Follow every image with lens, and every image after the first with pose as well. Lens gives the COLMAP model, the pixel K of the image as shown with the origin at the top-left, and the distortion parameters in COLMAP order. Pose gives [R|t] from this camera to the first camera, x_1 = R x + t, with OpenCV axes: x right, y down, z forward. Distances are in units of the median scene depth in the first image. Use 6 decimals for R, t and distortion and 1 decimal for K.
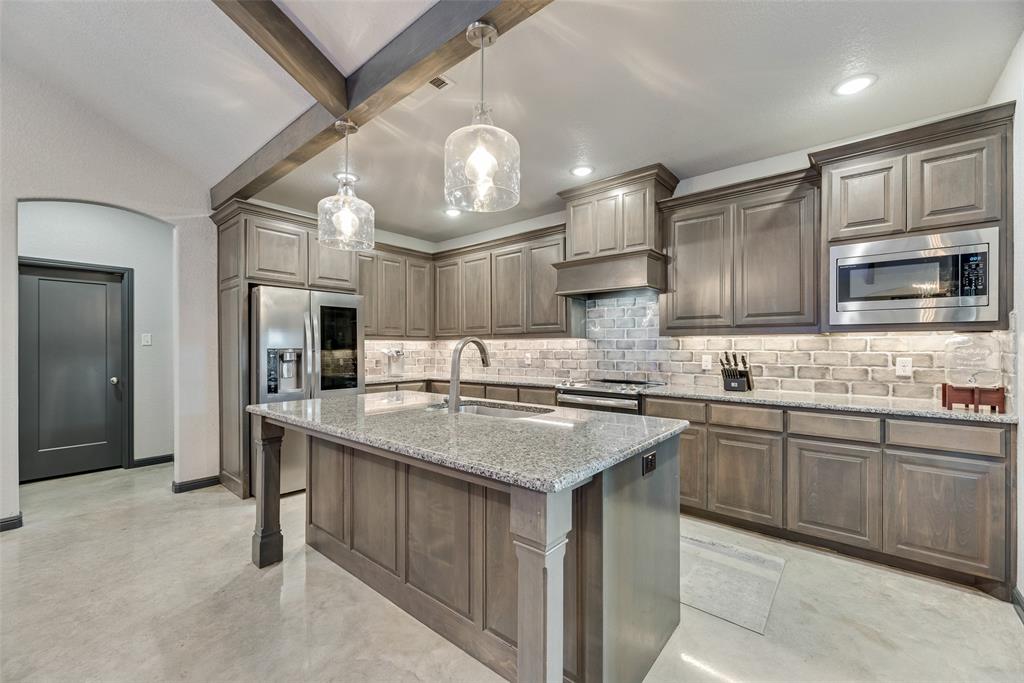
lens RADIAL K [[412.5, 0, 511.2], [0, 412.5, 346.0], [0, 0, 1]] dist [0.003266, -0.000688]
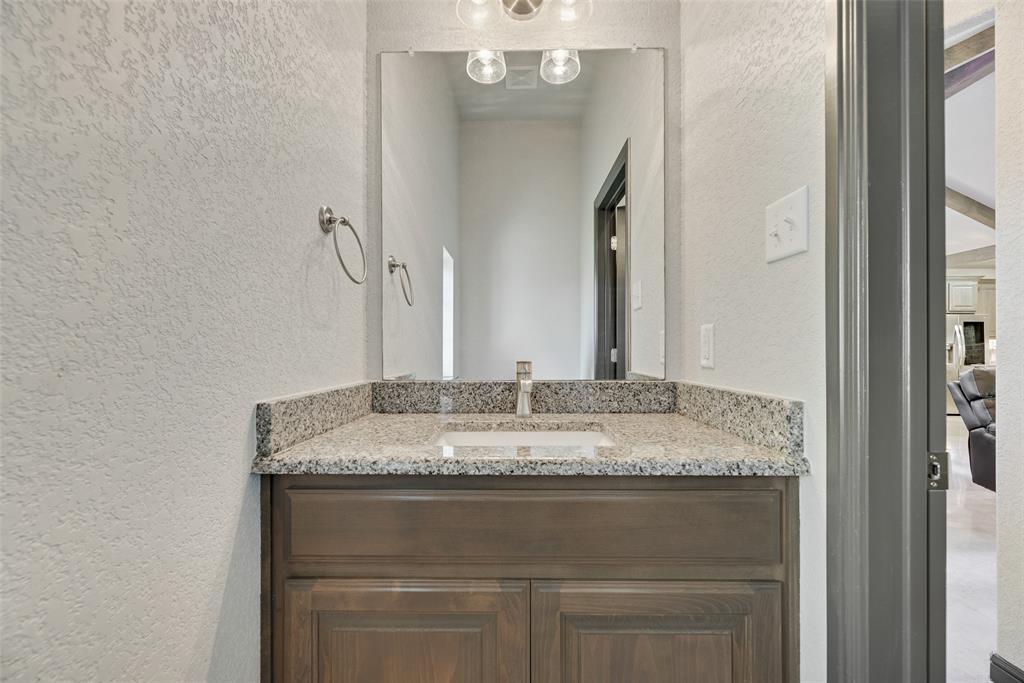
lens RADIAL K [[412.5, 0, 511.6], [0, 412.5, 348.2], [0, 0, 1]] dist [0.003266, -0.000688]
pose [[0.632071, 0.003467, -0.774903, -0.317357], [-0.005578, 0.999984, -0.000076, 0.042294], [0.774891, 0.004370, 0.632080, -2.021366]]
